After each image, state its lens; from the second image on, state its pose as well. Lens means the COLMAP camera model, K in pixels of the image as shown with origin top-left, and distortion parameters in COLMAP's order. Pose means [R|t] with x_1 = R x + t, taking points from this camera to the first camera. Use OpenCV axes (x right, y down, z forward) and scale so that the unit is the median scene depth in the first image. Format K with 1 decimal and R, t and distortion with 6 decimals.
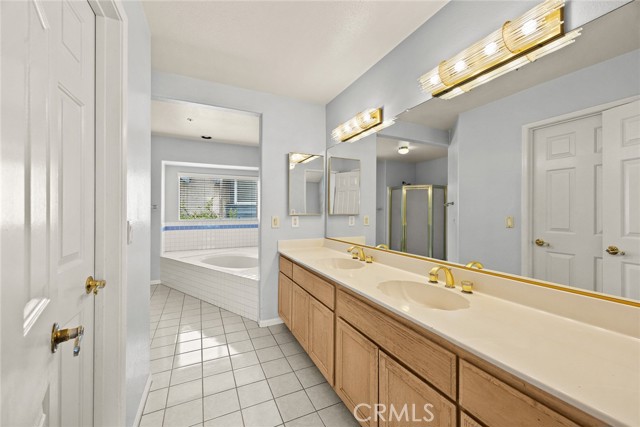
lens RADIAL K [[244.5, 0, 318.5], [0, 244.5, 211.9], [0, 0, 1]] dist [-0.008249, -0.000220]
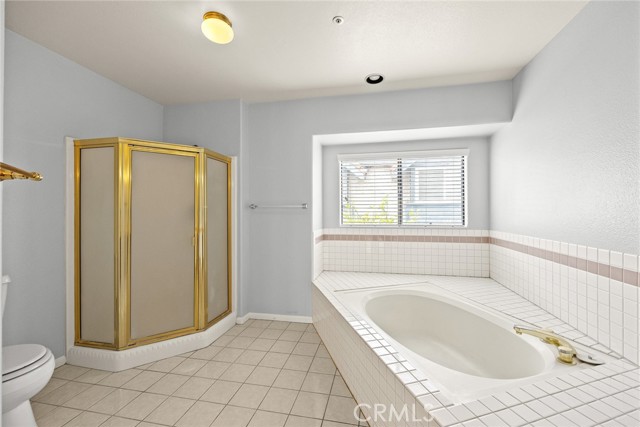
lens RADIAL K [[244.5, 0, 319.6], [0, 244.5, 210.9], [0, 0, 1]] dist [-0.008249, -0.000220]
pose [[0.771341, -0.006191, -0.636392, -0.190012], [0.003565, 0.999979, -0.005407, -0.004642], [0.636412, 0.001902, 0.771347, 0.454828]]
